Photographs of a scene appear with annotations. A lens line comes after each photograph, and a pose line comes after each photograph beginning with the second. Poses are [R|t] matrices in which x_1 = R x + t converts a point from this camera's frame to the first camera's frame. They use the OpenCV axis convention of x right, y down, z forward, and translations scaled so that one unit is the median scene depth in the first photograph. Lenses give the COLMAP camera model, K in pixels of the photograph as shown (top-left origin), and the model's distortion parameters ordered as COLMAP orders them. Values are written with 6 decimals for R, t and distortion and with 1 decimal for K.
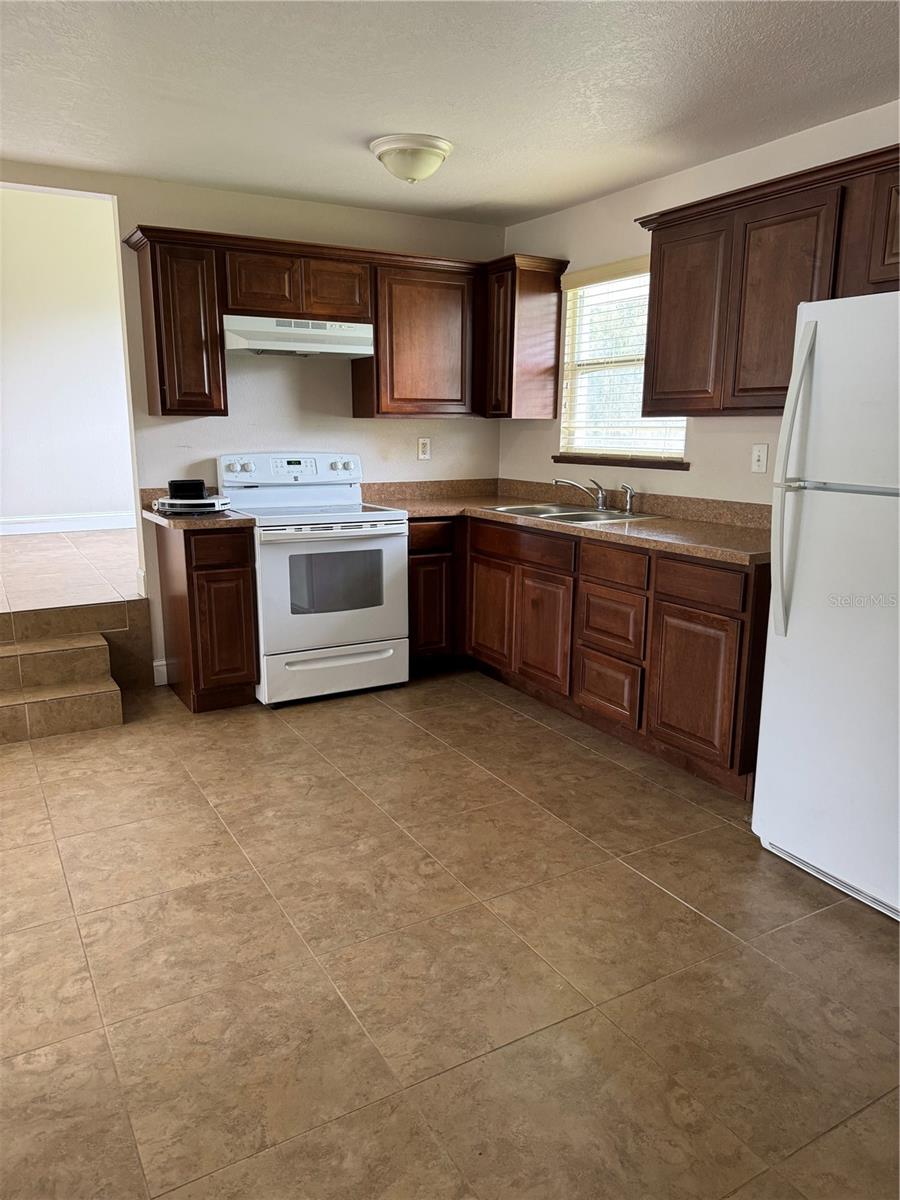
lens RADIAL K [[845.7, 0, 448.9], [0, 845.7, 601.3], [0, 0, 1]] dist [0.052694, -0.027771]
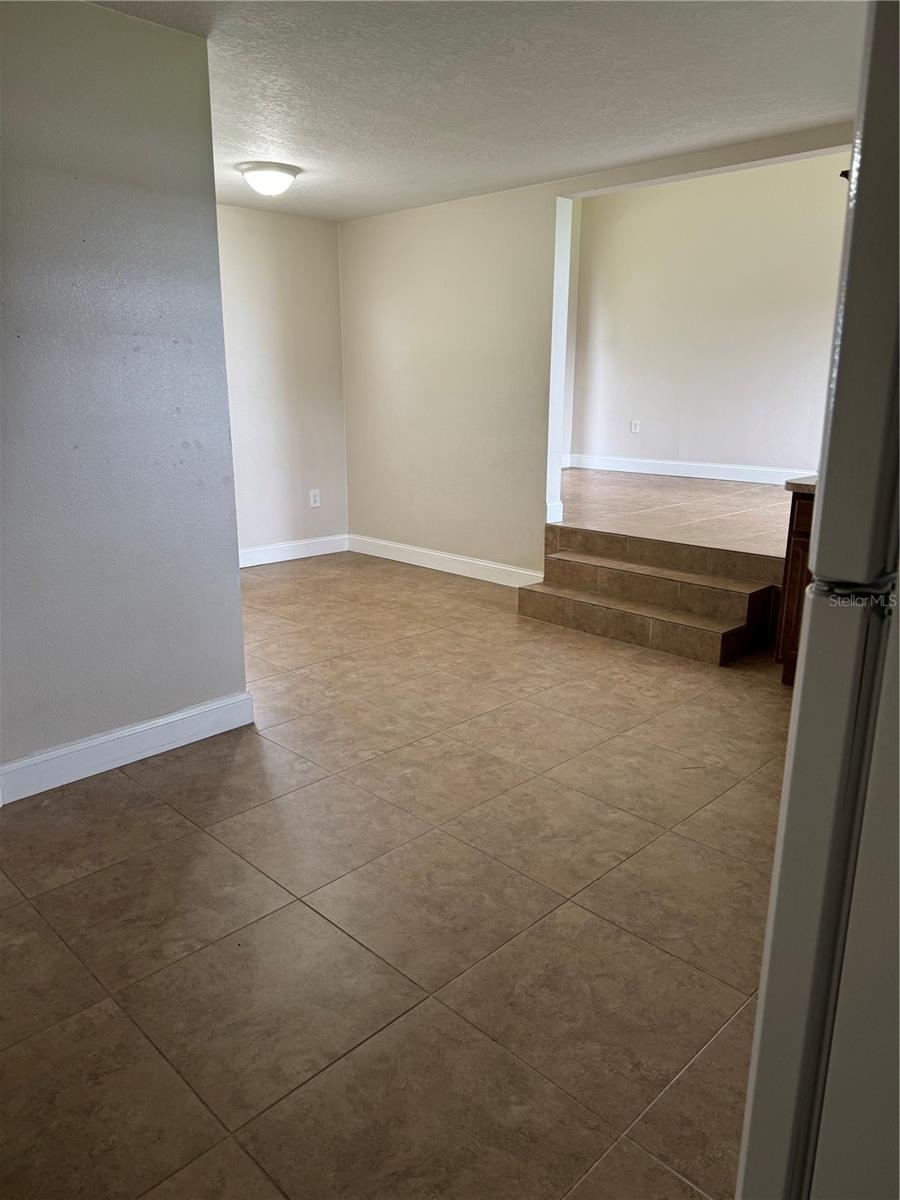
lens RADIAL K [[845.7, 0, 447.4], [0, 845.7, 589.0], [0, 0, 1]] dist [0.052694, -0.027771]
pose [[0.257962, 0.232269, -0.937820, 0.634337], [-0.212008, 0.960623, 0.179600, -0.084449], [0.942607, 0.152496, 0.297047, 0.445982]]
